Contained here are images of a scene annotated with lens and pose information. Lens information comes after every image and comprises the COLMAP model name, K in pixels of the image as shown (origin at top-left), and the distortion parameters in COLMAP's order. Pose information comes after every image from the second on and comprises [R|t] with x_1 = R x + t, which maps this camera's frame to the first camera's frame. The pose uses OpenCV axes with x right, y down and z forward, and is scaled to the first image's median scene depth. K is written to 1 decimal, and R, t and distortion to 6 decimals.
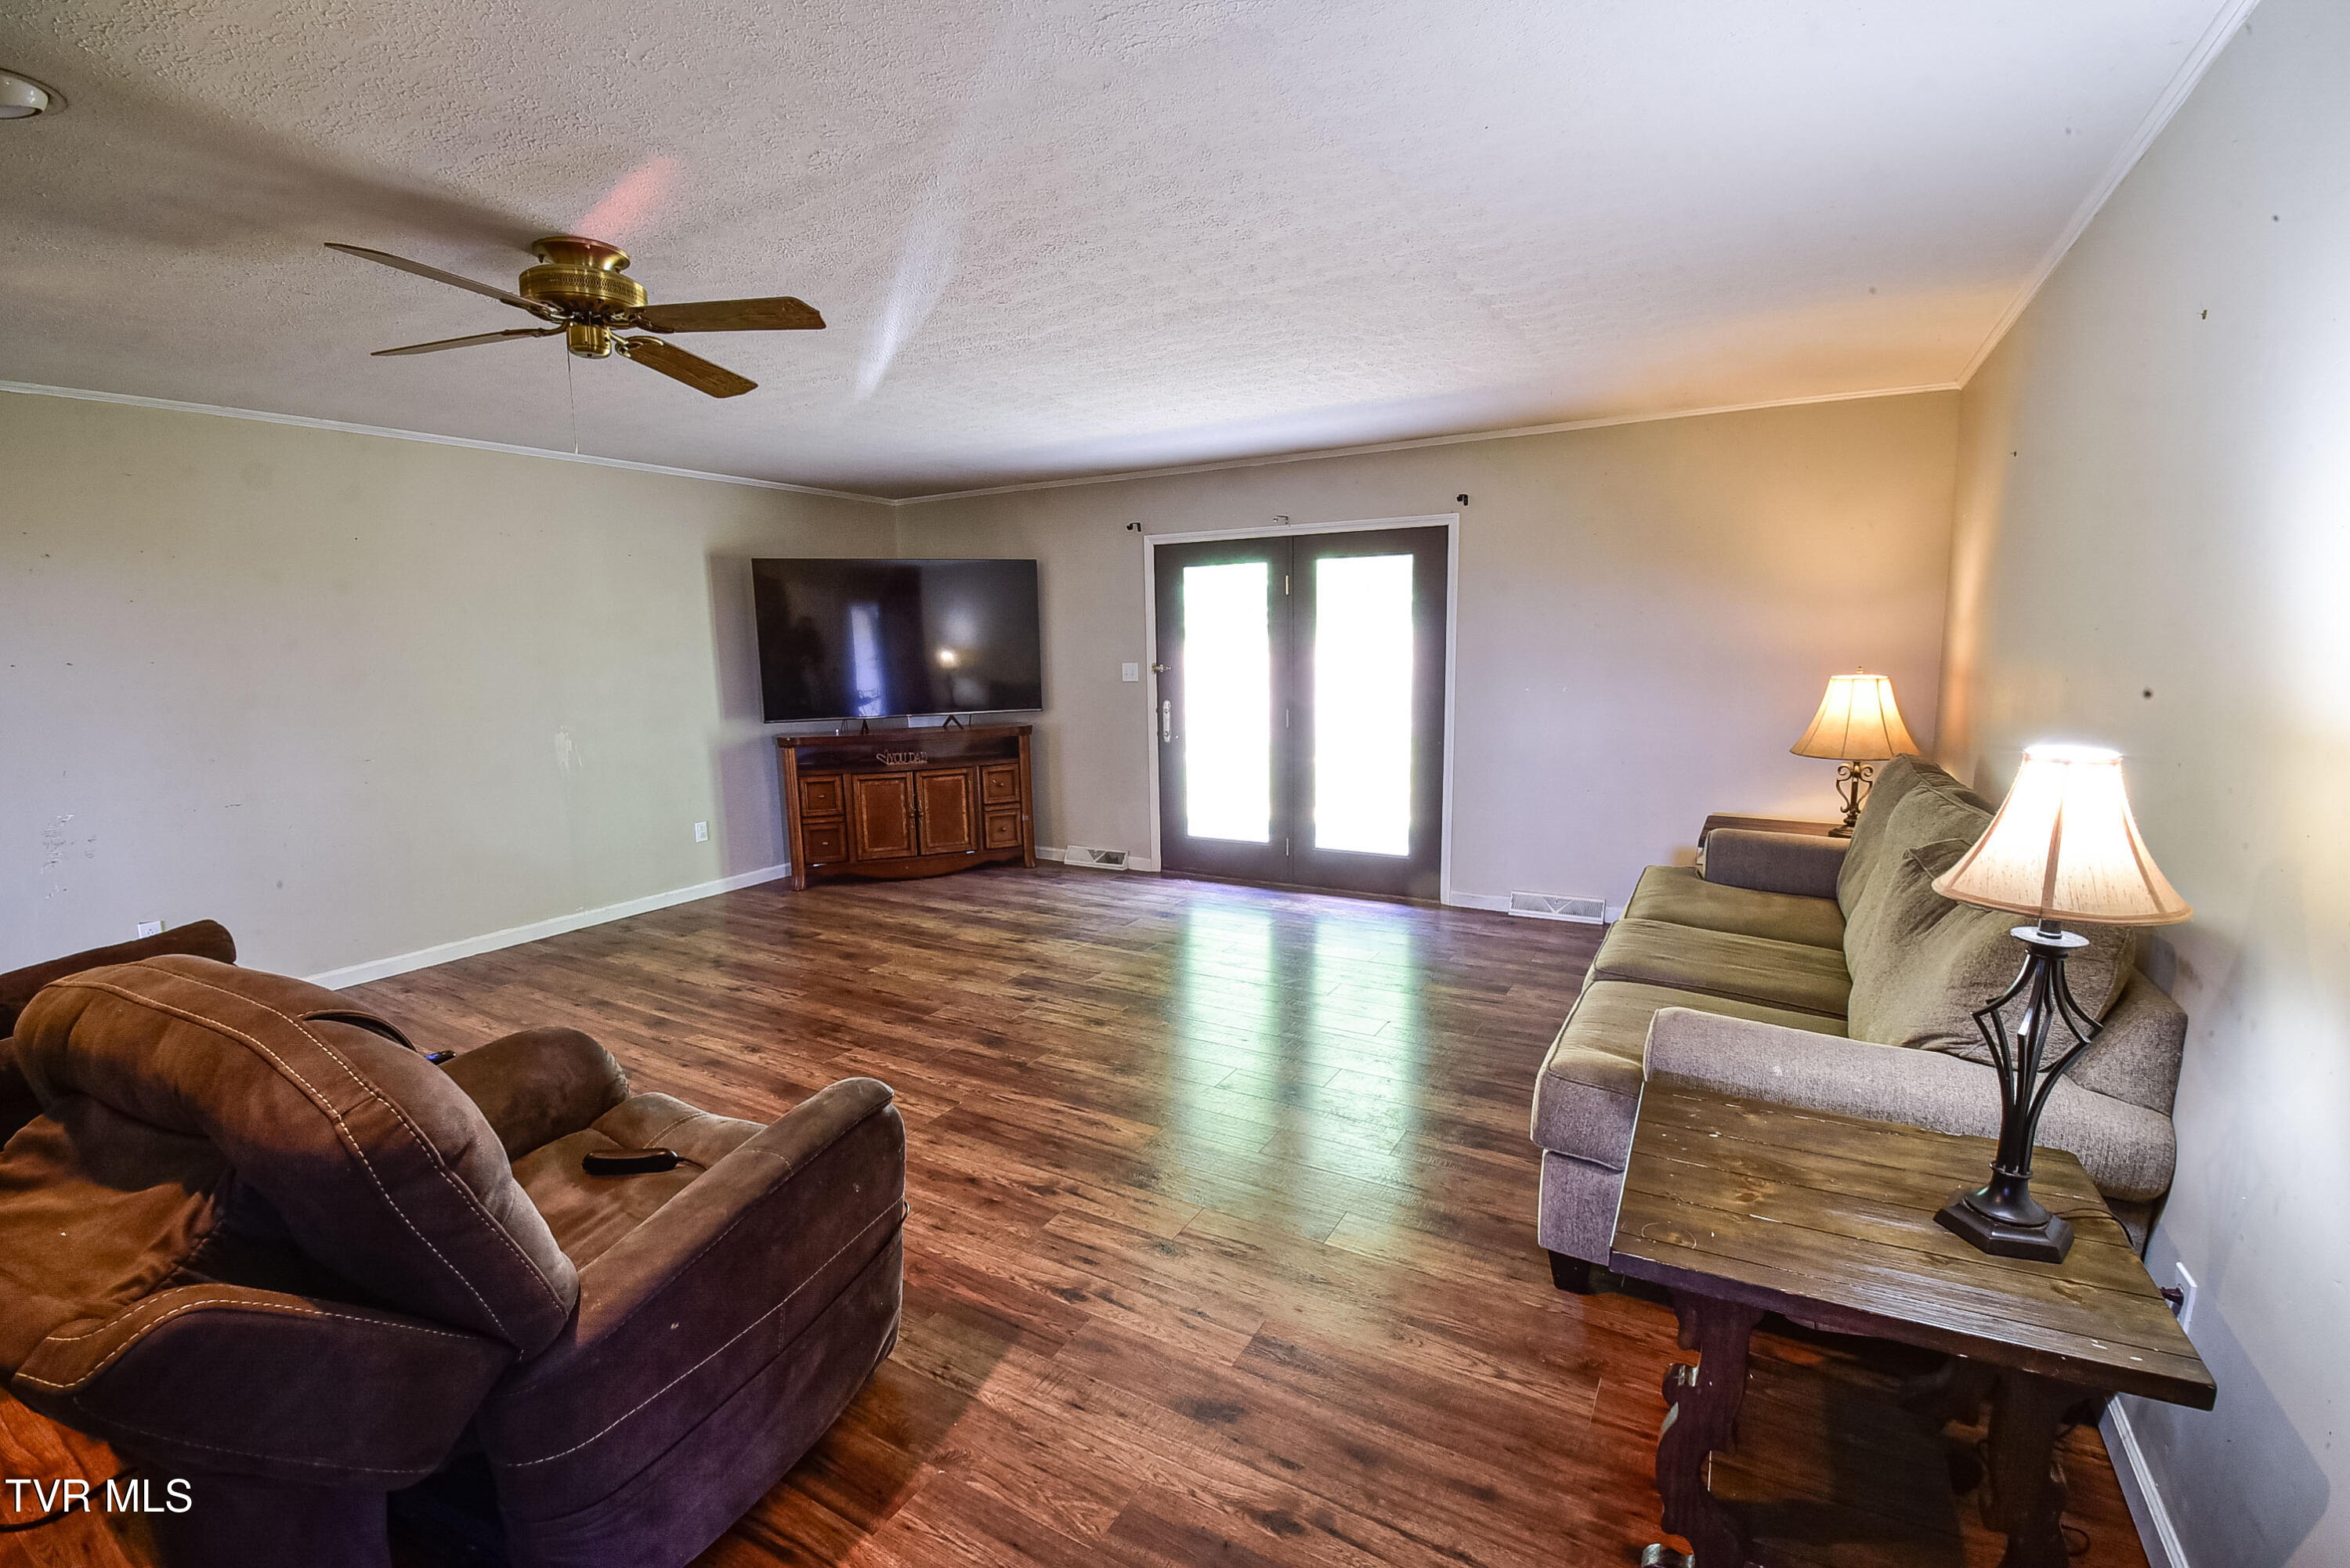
lens RADIAL K [[1041.9, 0, 1191.3], [0, 1041.9, 791.0], [0, 0, 1]] dist [-0.026331, -0.008492]
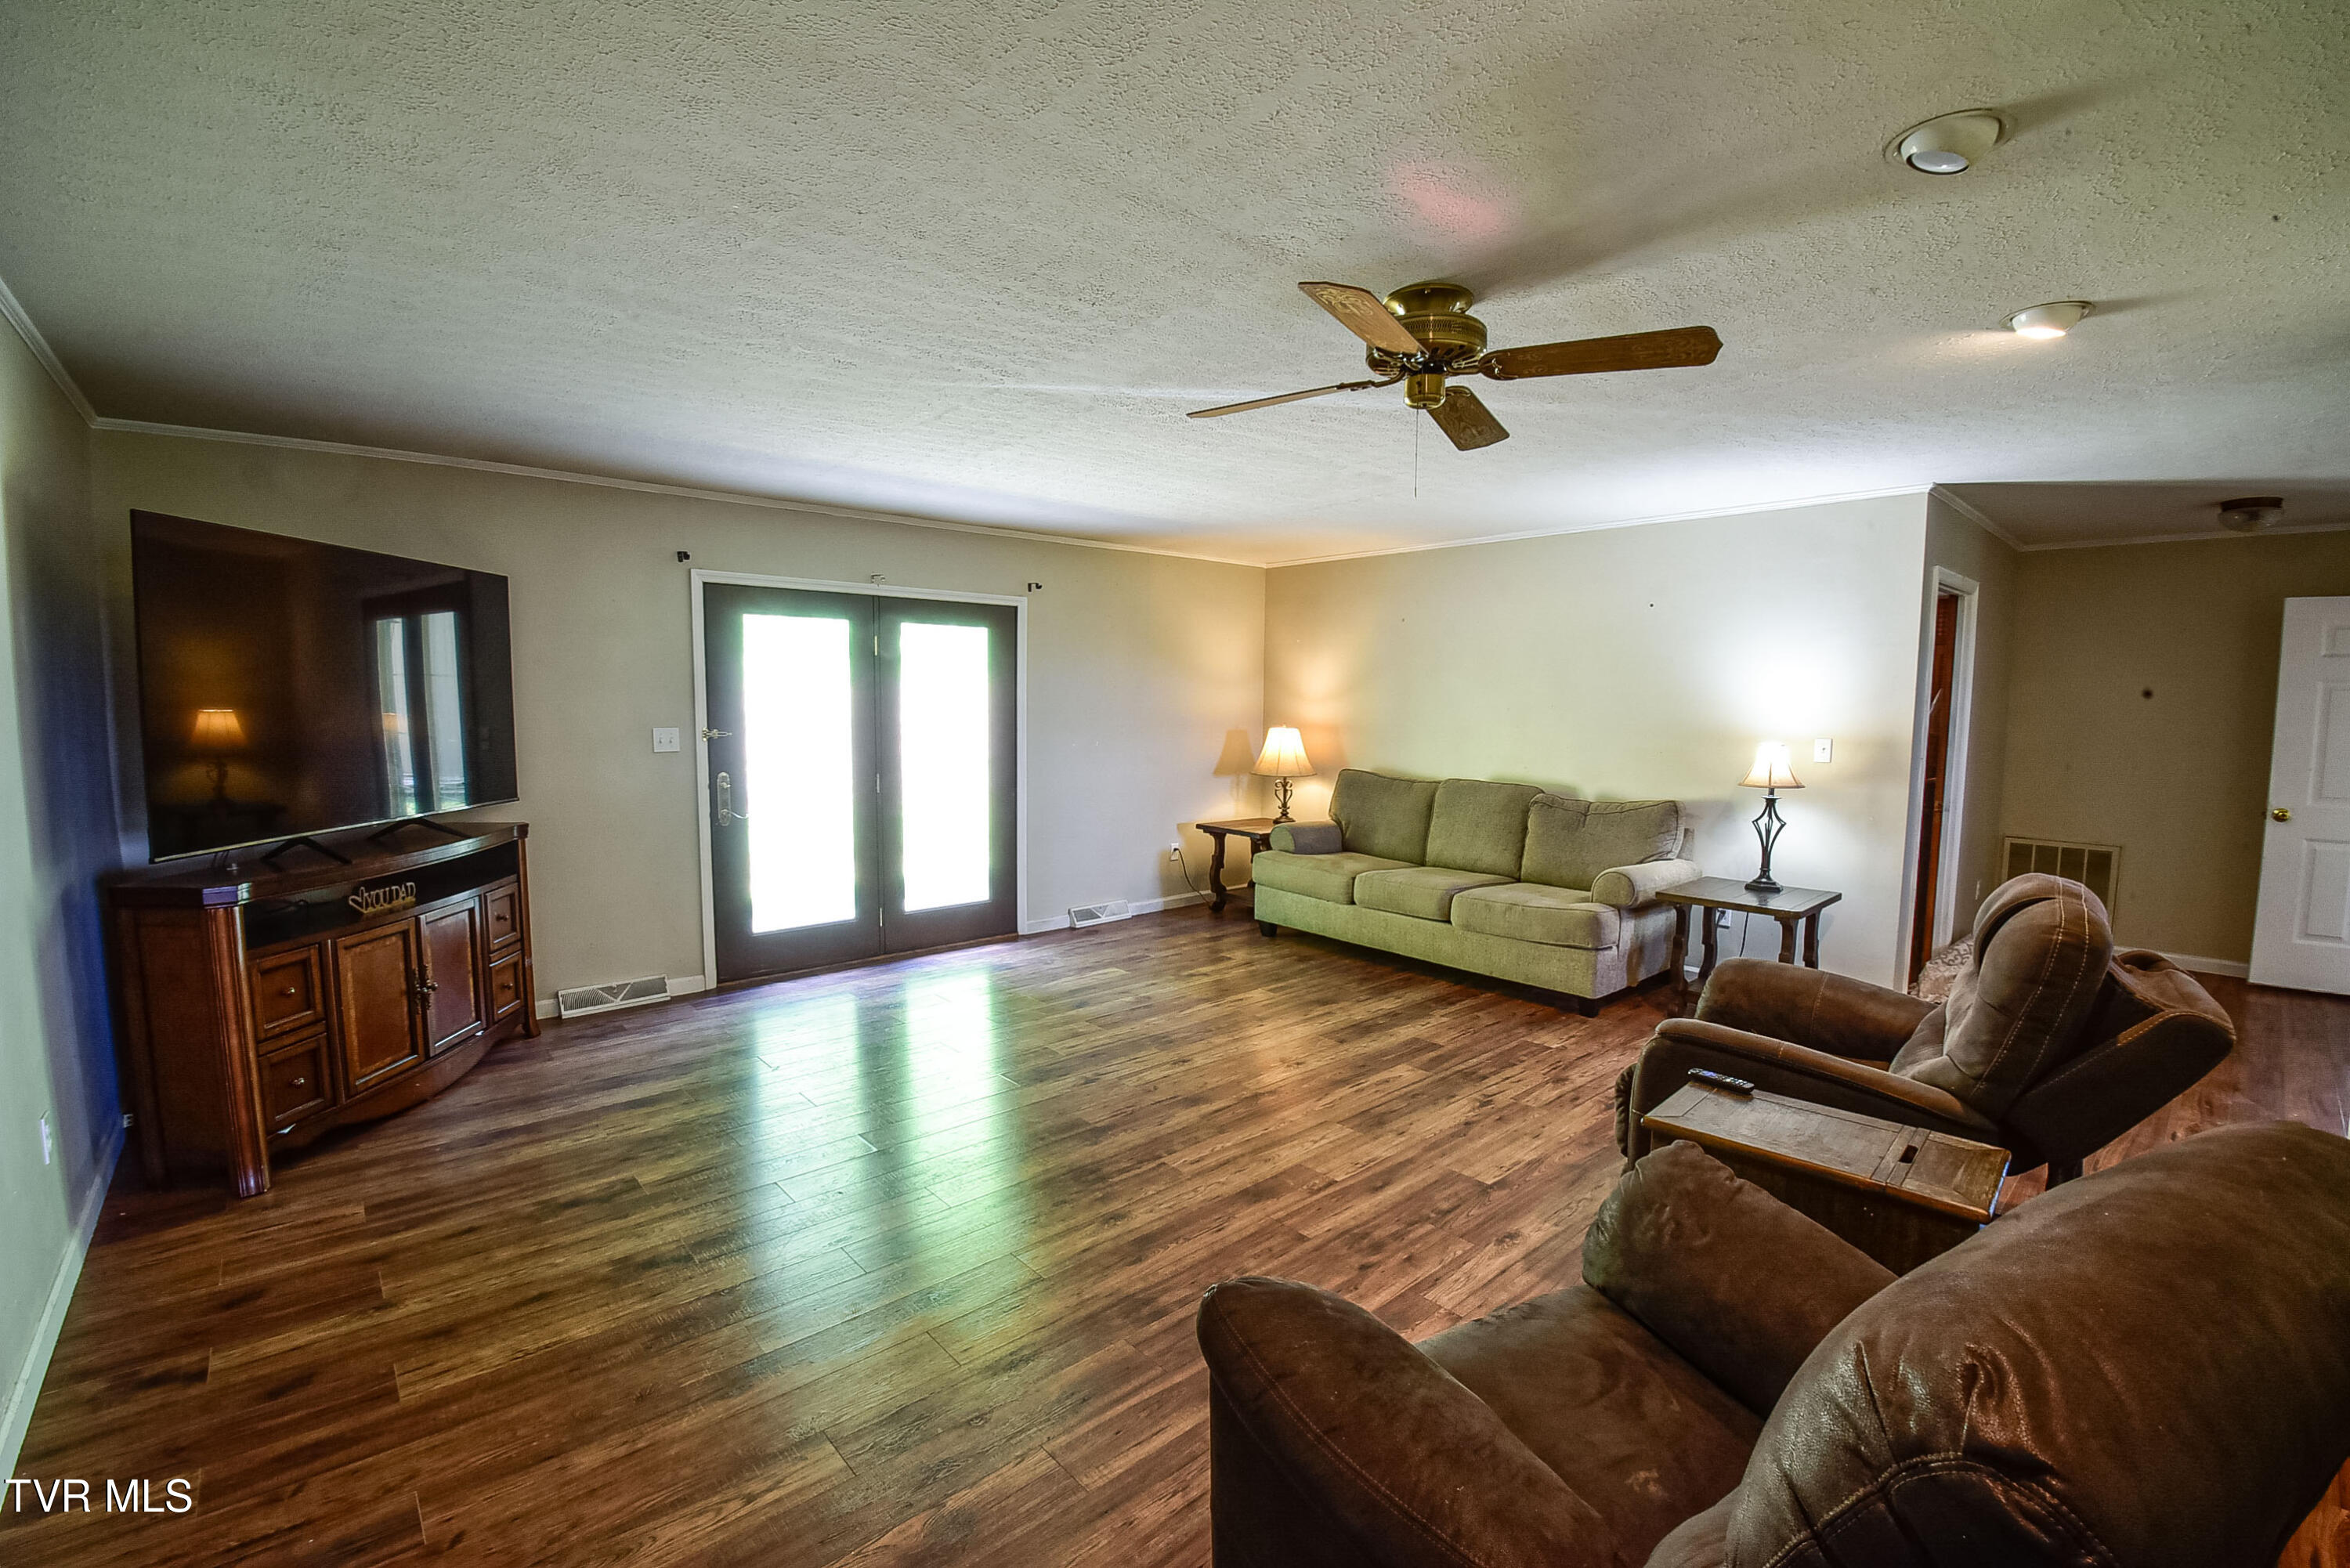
lens RADIAL K [[1041.9, 0, 1191.3], [0, 1041.9, 791.0], [0, 0, 1]] dist [-0.026331, -0.008492]
pose [[0.283271, -0.066549, 0.956728, -0.764742], [0.126129, 0.991510, 0.031624, -0.057973], [-0.950710, 0.111713, 0.289260, 0.462631]]
